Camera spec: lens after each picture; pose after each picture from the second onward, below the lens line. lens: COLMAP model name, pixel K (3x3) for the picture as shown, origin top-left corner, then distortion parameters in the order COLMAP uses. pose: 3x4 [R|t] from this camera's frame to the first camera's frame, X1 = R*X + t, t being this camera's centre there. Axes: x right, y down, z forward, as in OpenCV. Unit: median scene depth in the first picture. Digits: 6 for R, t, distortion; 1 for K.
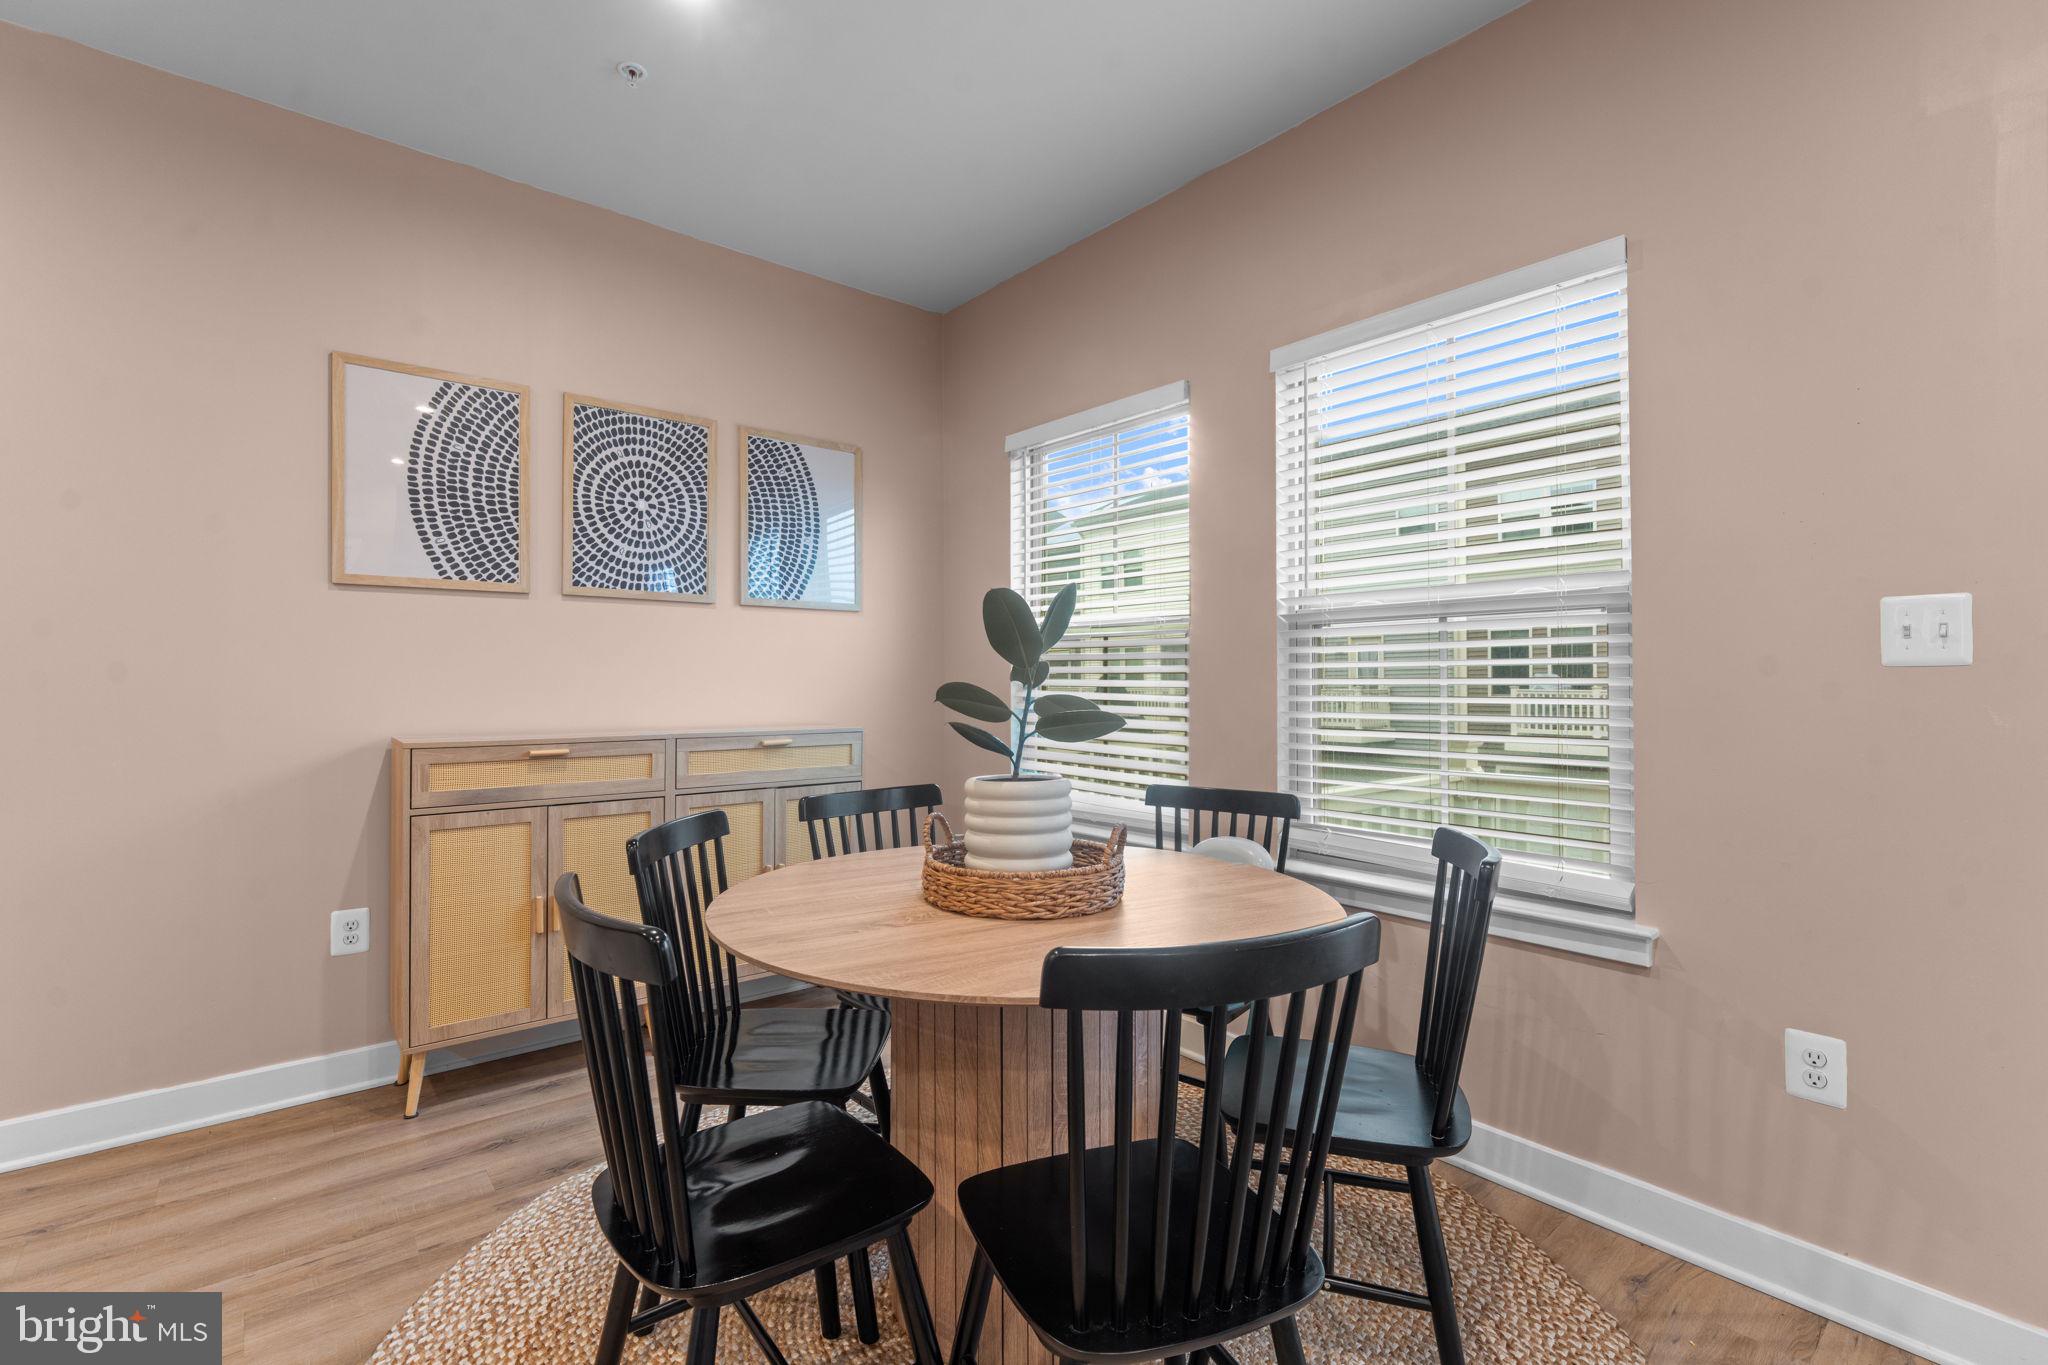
lens RADIAL K [[914.2, 0, 1018.5], [0, 914.2, 678.7], [0, 0, 1]] dist [0.008299, -0.002331]
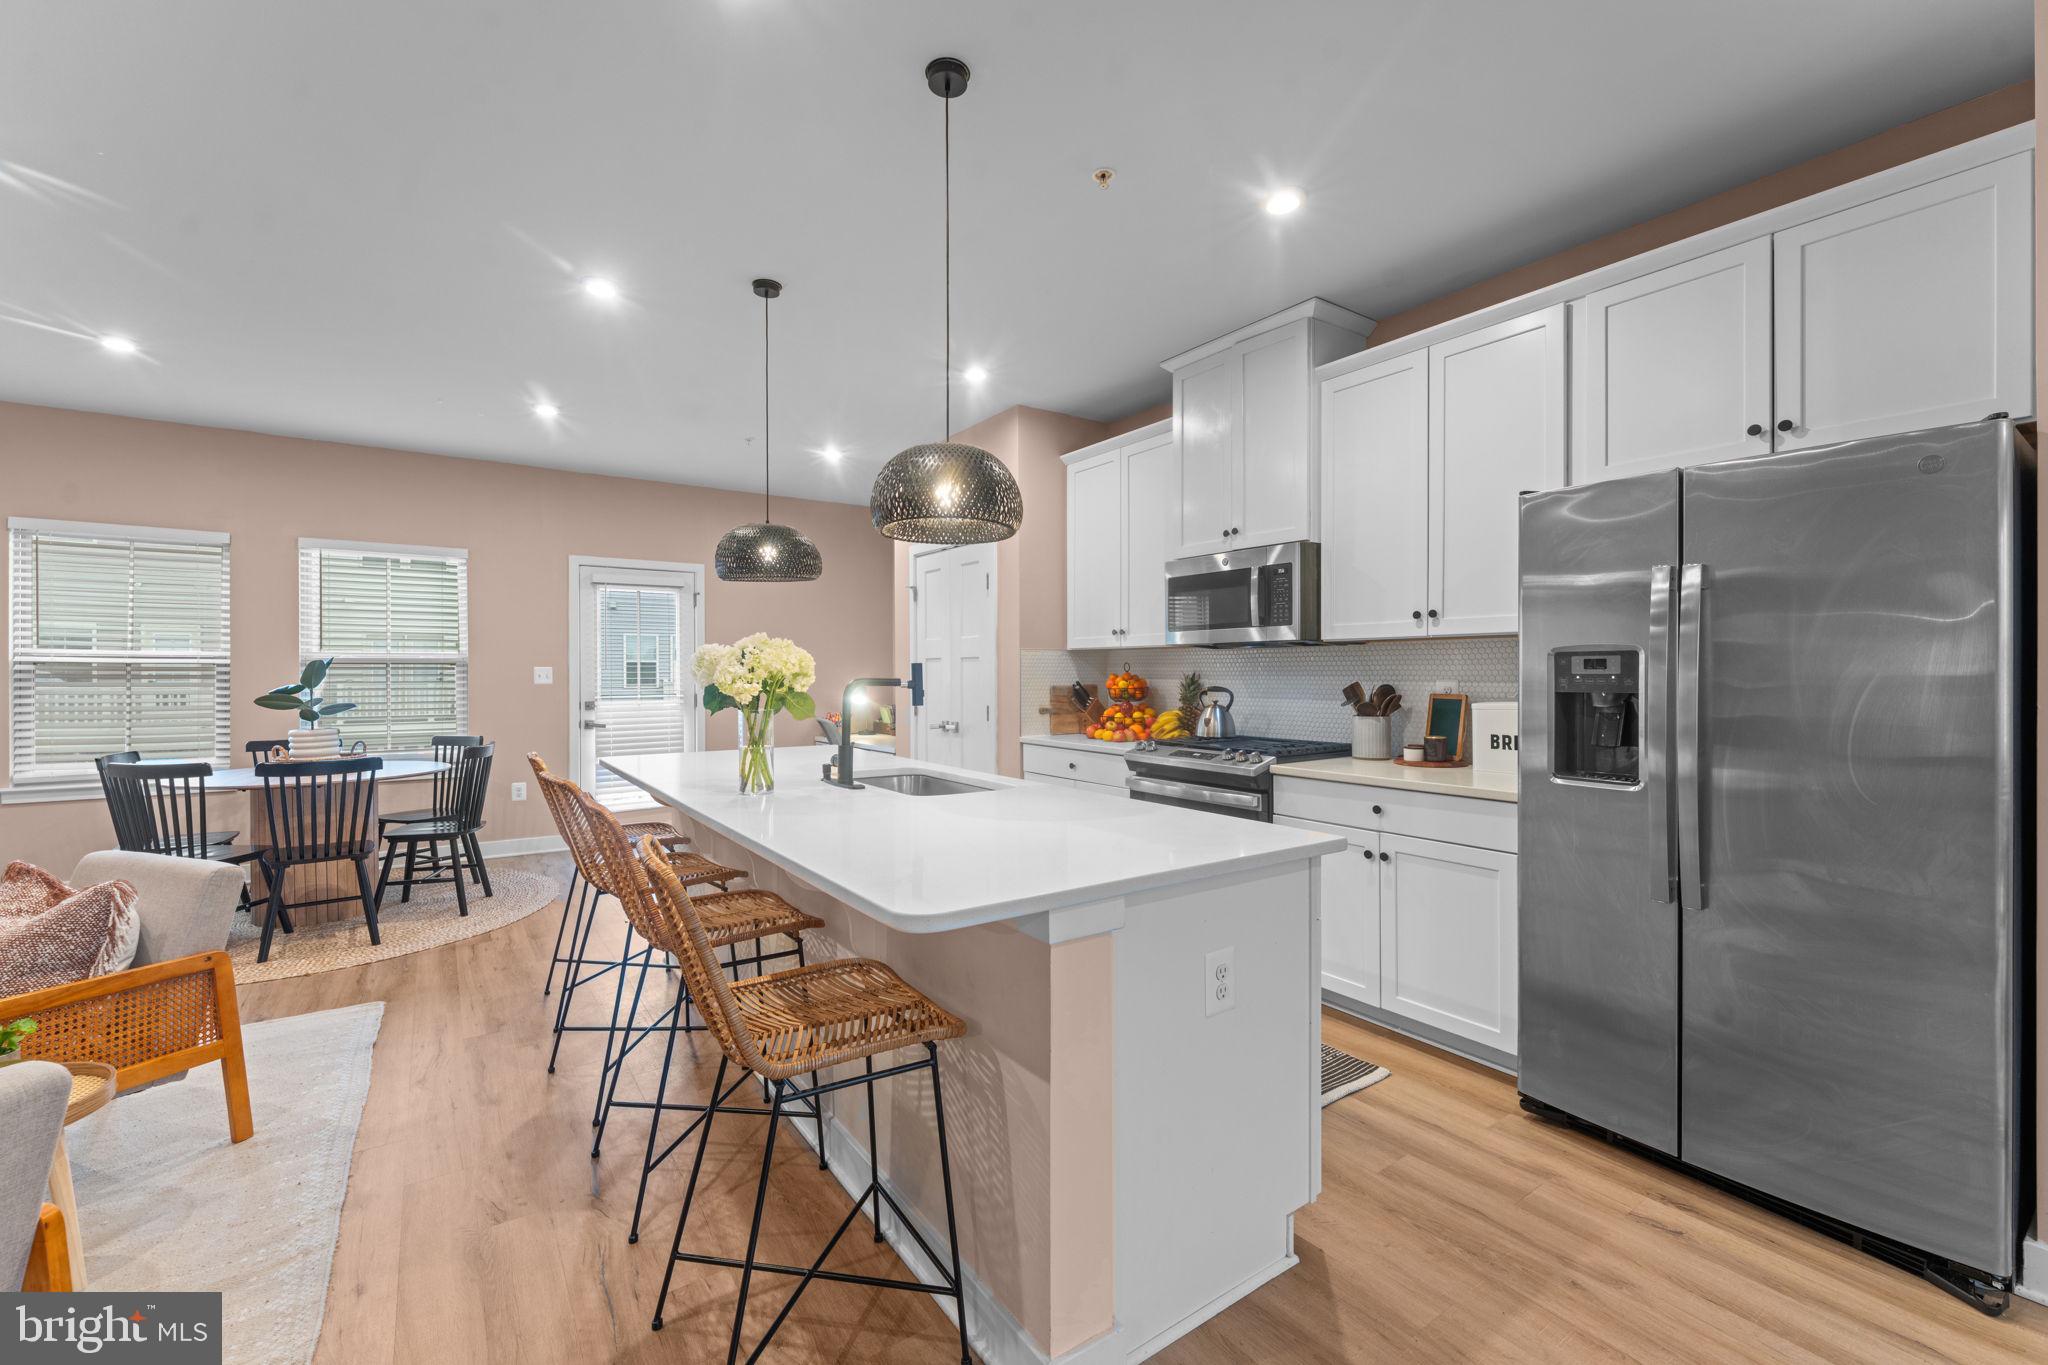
lens RADIAL K [[845.8, 0, 1017.8], [0, 845.8, 675.4], [0, 0, 1]] dist [0.000019, -0.000730]
pose [[0.083724, 0.000734, 0.996489, -1.597064], [0.000276, 1.000000, -0.000759, -0.031291], [-0.996489, 0.000338, 0.083723, -0.874737]]
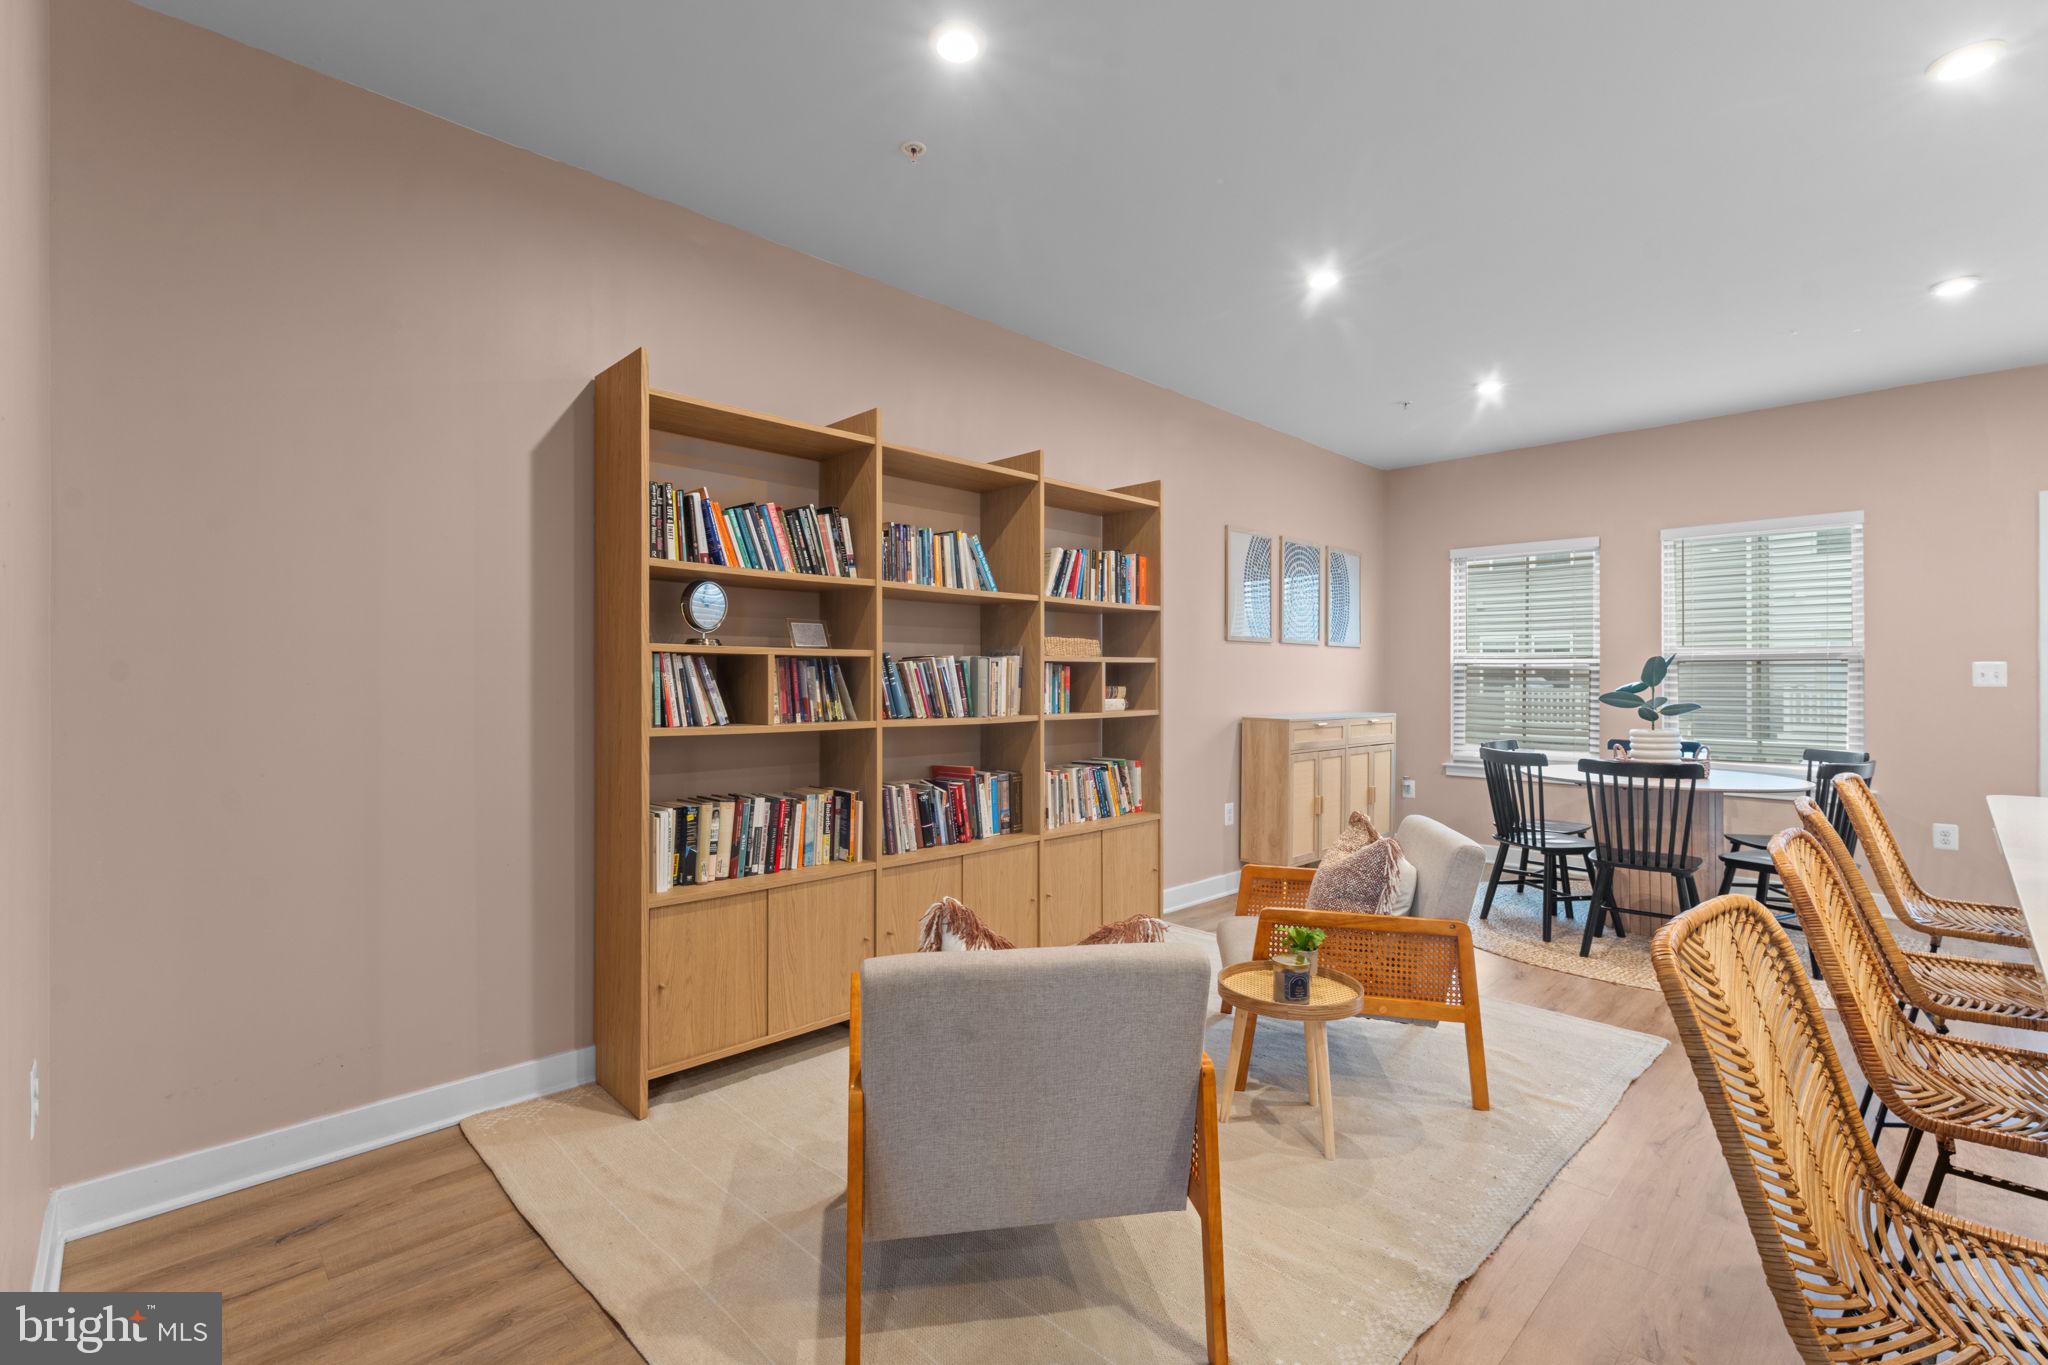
lens RADIAL K [[914.2, 0, 1037.3], [0, 914.2, 681.1], [0, 0, 1]] dist [0.008299, -0.002331]
pose [[0.996230, 0.004335, 0.086645, -1.334046], [-0.004206, 0.999990, -0.001672, -0.009255], [-0.086651, 0.001301, 0.996238, -0.957820]]
